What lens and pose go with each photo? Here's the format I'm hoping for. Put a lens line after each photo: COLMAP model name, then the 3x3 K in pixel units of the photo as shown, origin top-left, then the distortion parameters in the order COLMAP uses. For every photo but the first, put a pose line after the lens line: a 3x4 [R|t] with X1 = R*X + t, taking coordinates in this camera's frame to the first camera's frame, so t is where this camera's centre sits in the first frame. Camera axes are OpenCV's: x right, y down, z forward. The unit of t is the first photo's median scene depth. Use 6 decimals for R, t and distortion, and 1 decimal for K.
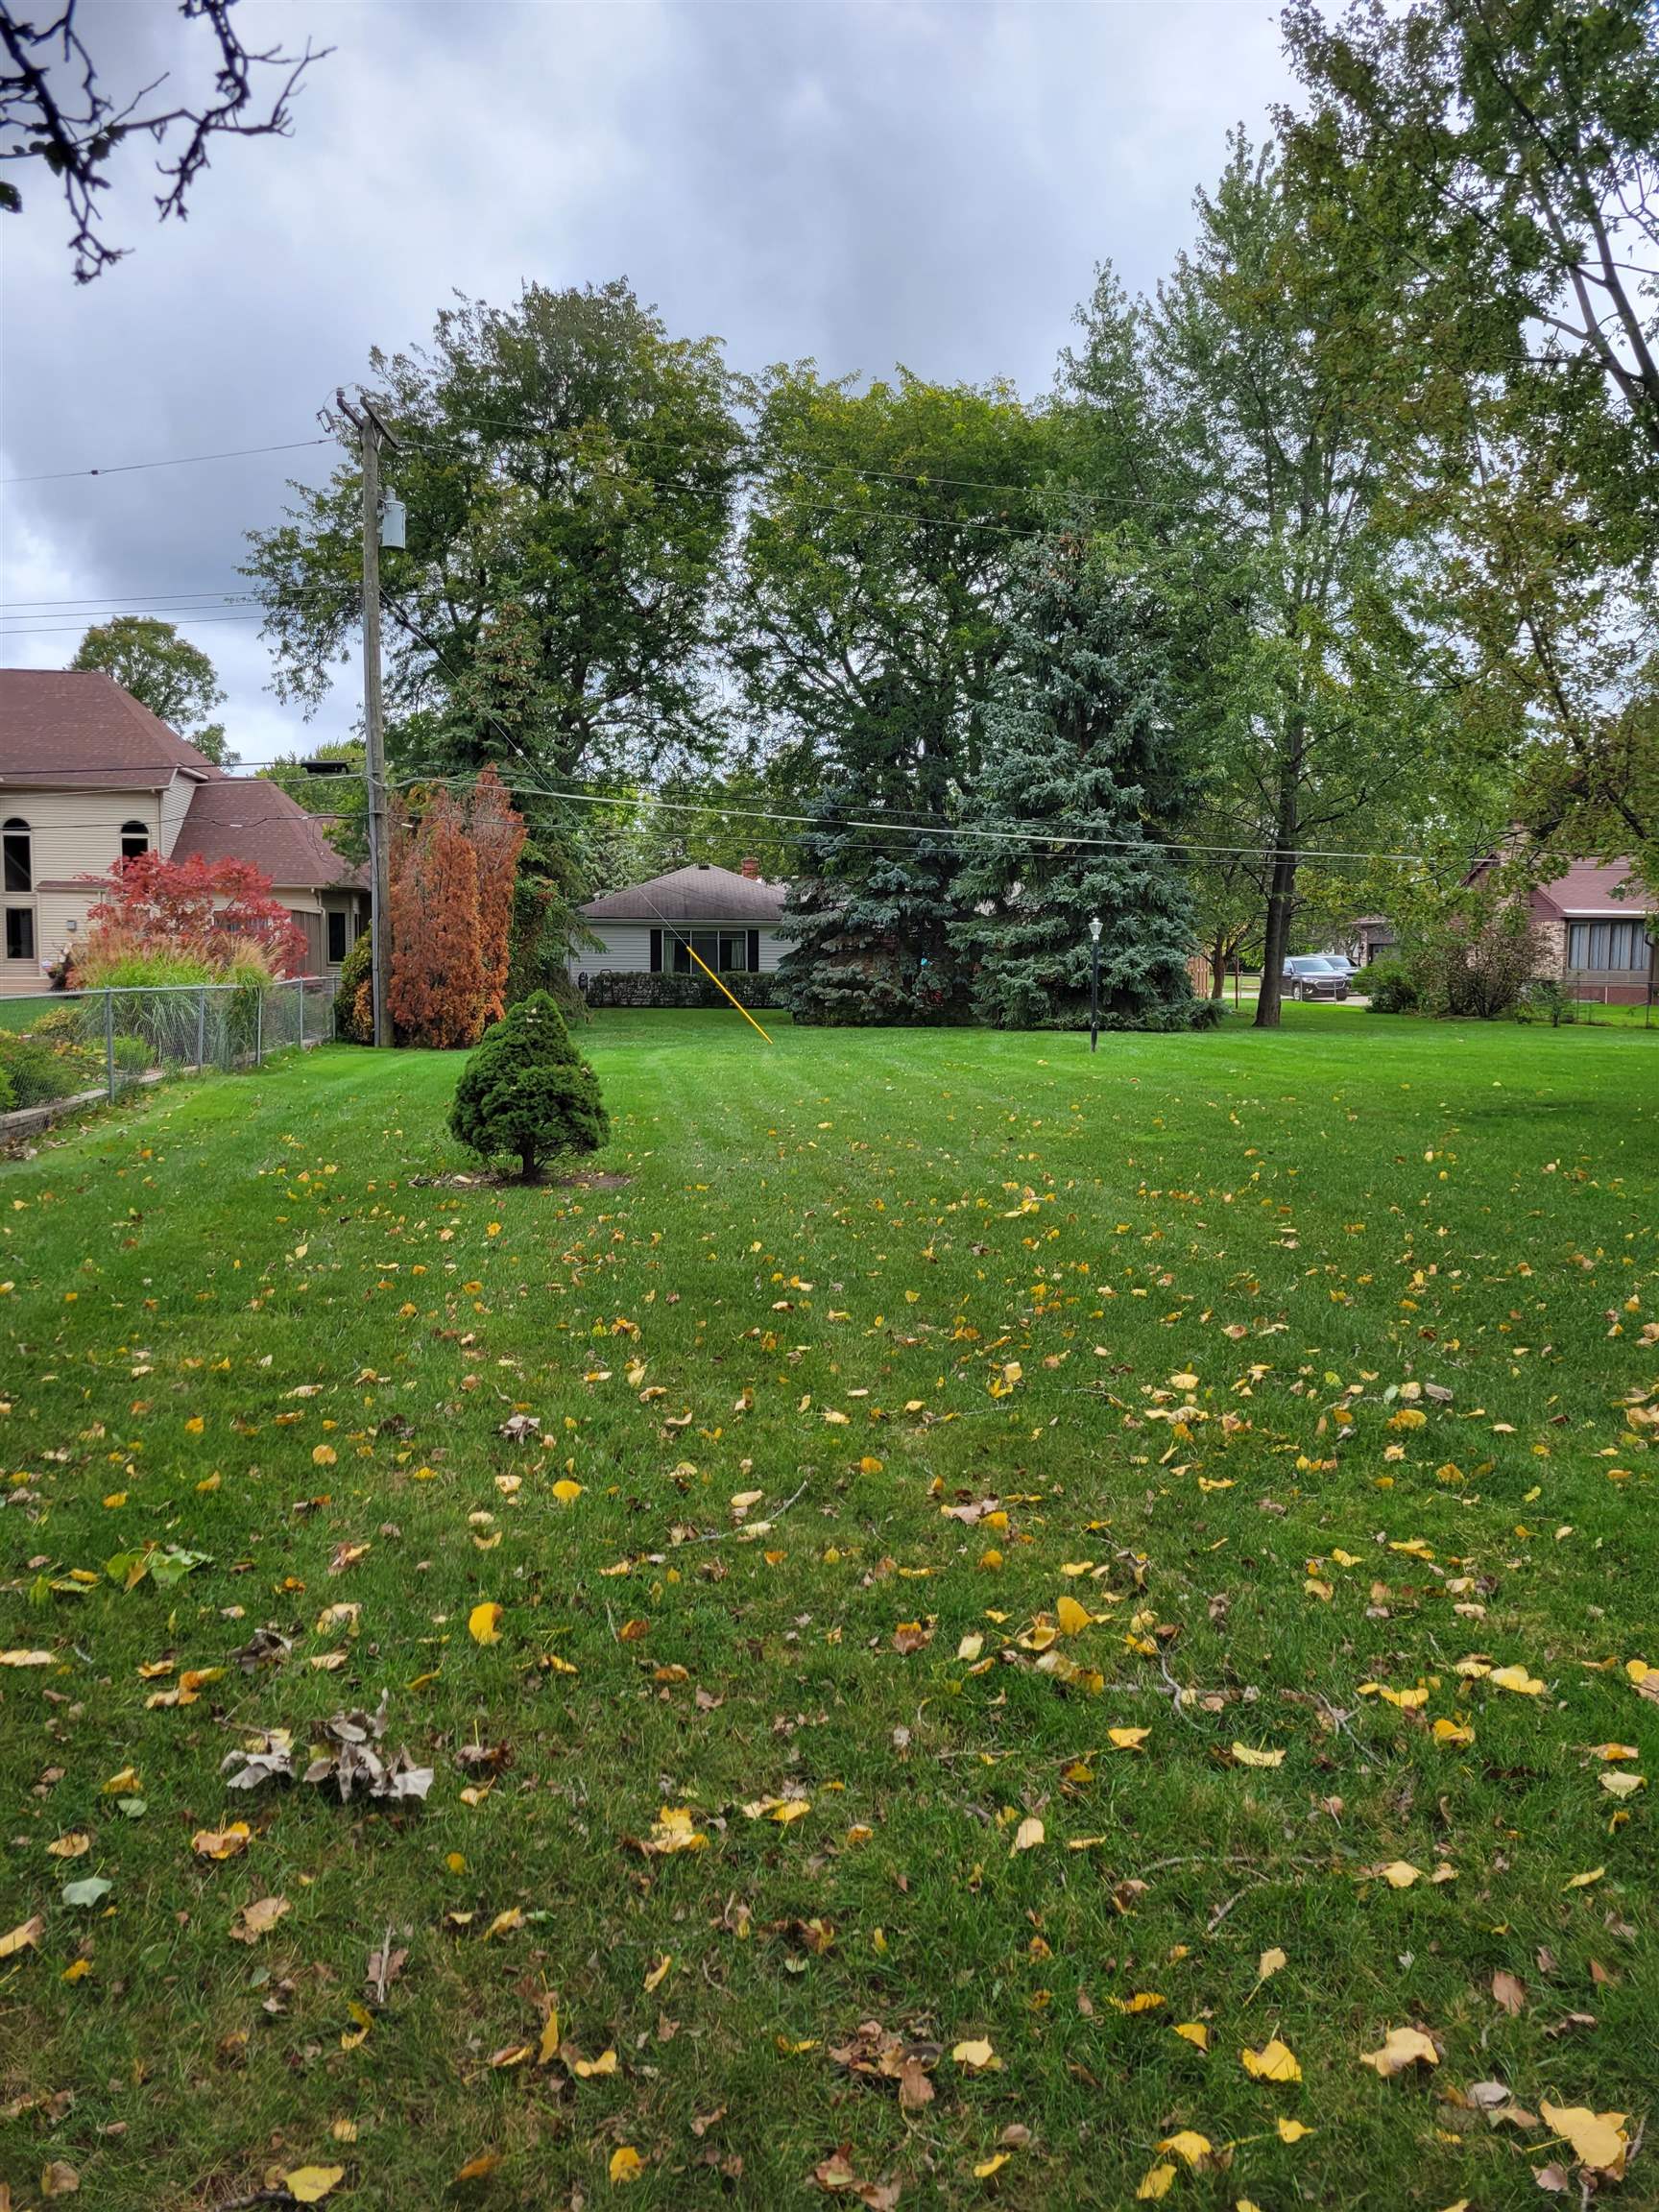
lens RADIAL K [[1661.2, 0, 852.7], [0, 1661.2, 1109.8], [0, 0, 1]] dist [0.048810, -0.013727]
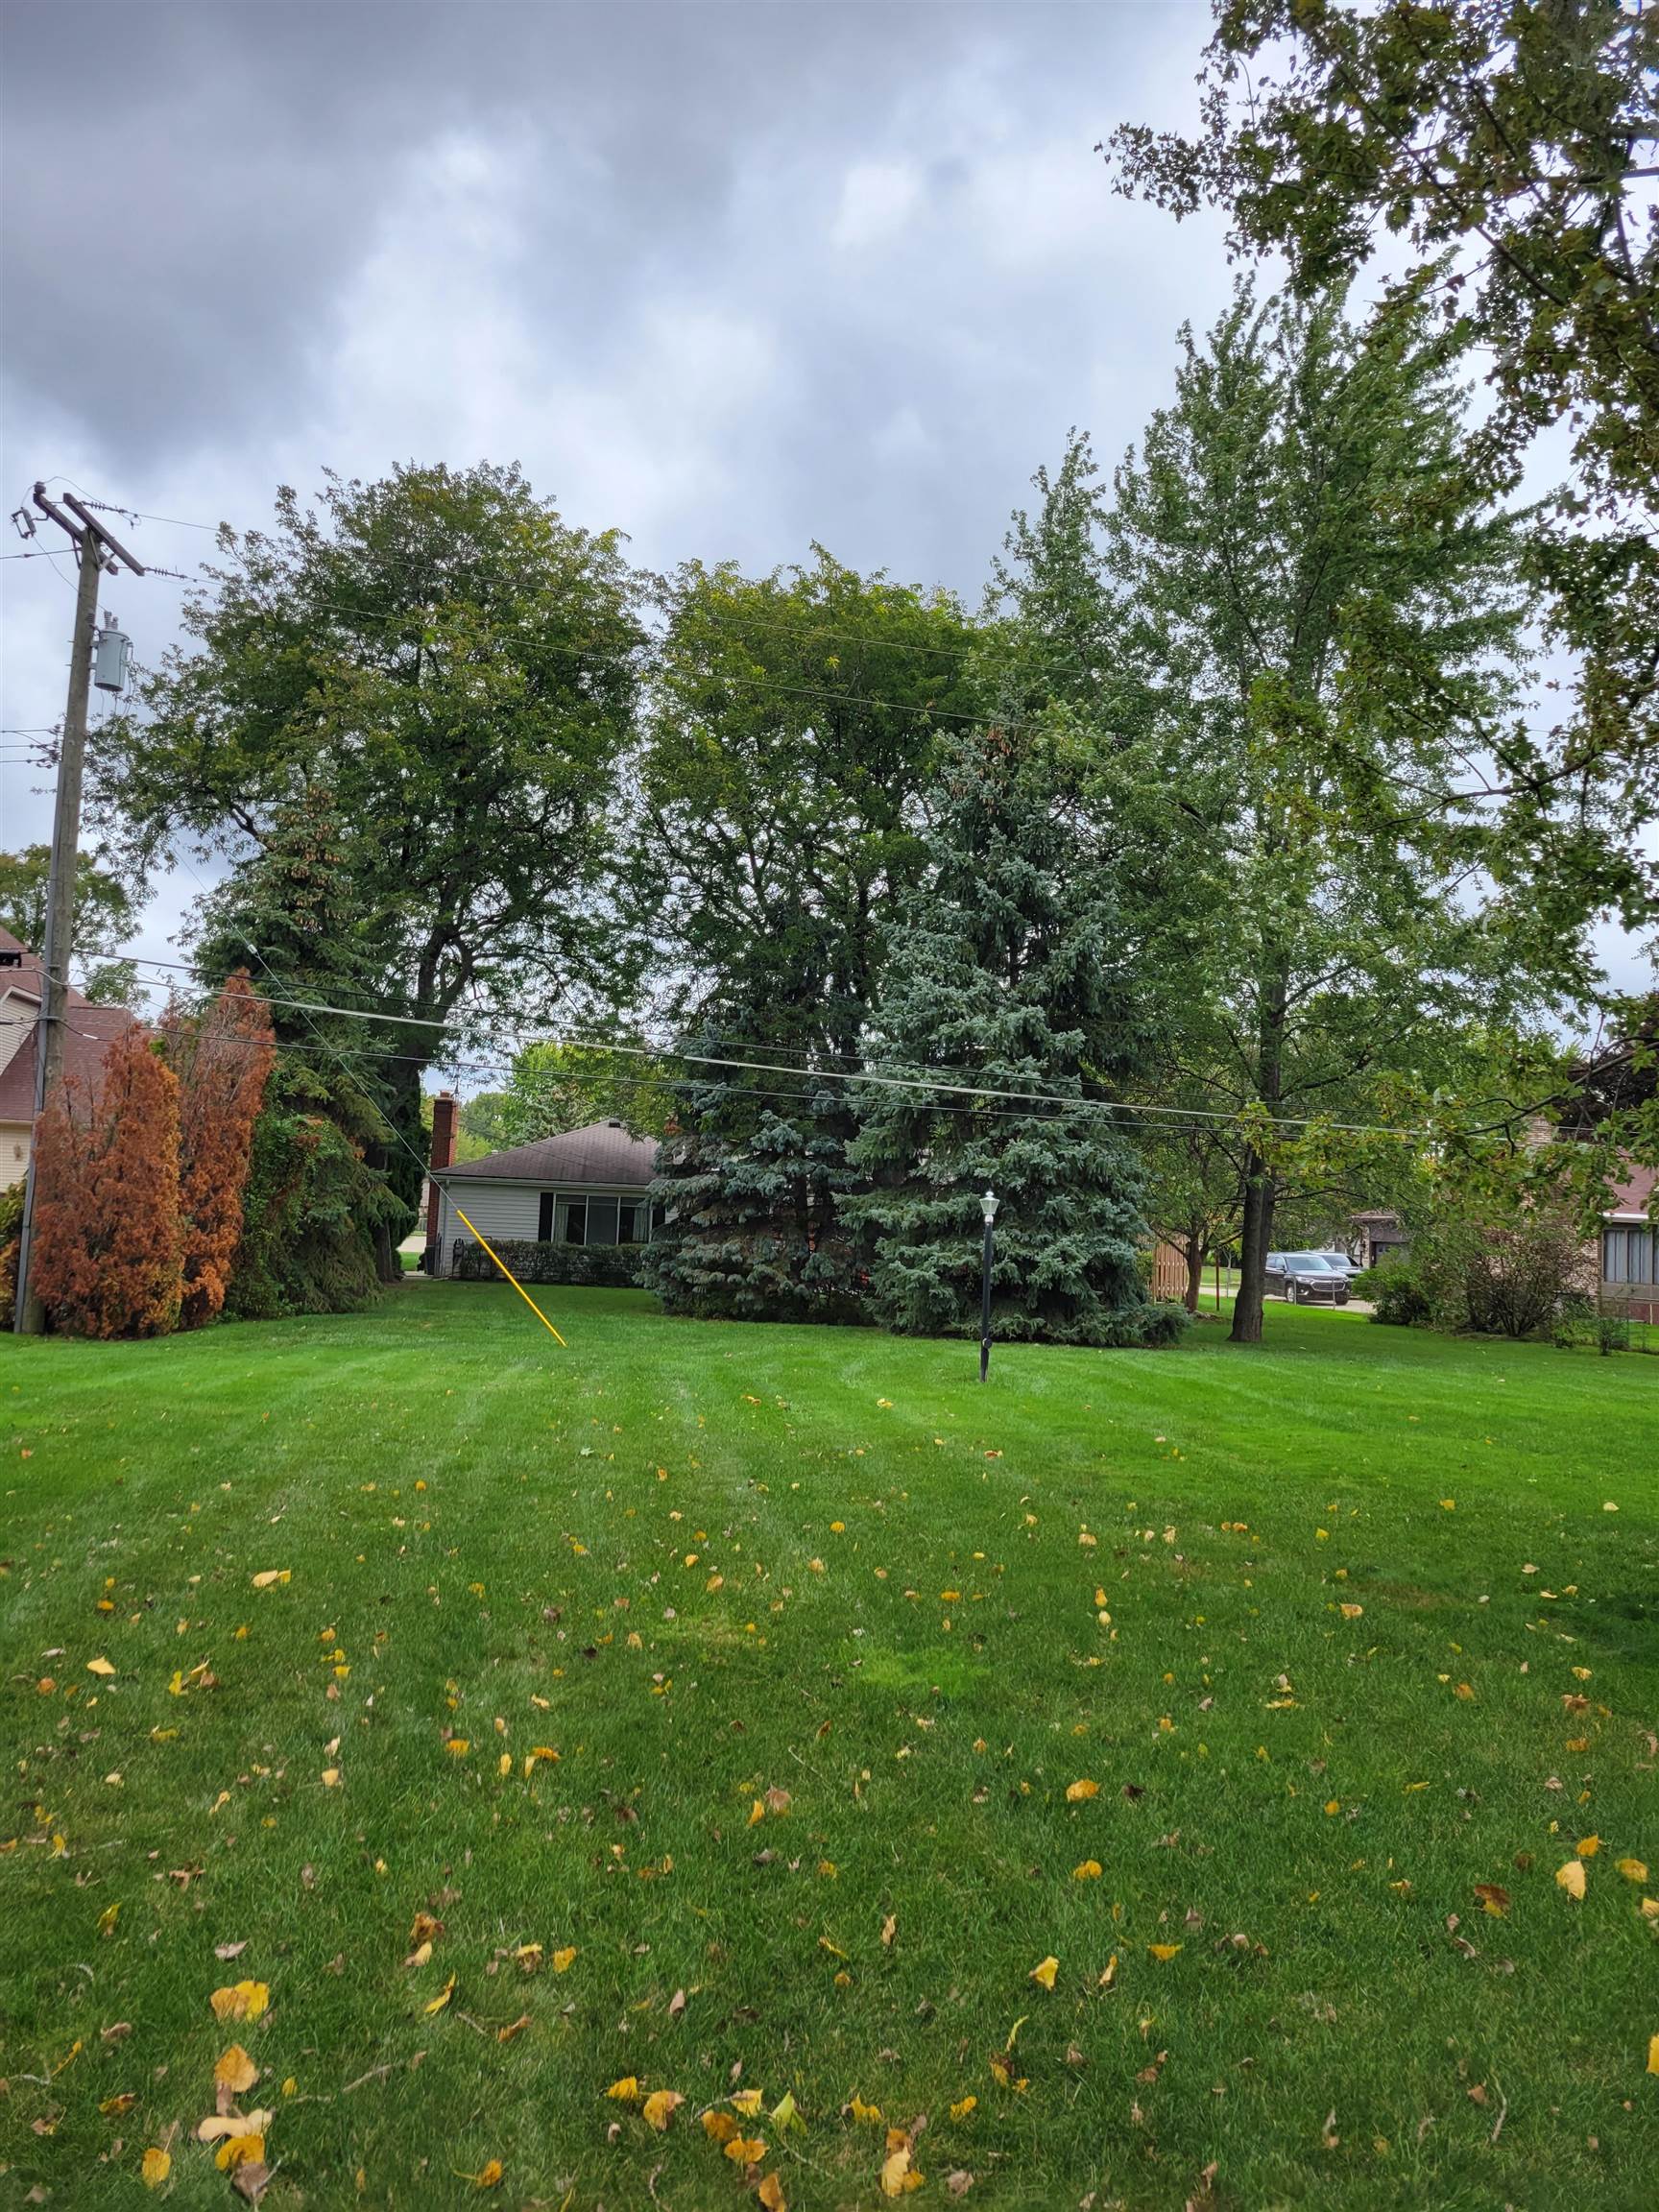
lens RADIAL K [[1661.2, 0, 830.0], [0, 1661.2, 1113.1], [0, 0, 1]] dist [0.048810, -0.013727]
pose [[0.999167, 0.037846, -0.015291, 0.059429], [-0.039826, 0.985994, -0.161953, -0.021088], [0.008948, 0.162427, 0.986680, 0.201420]]
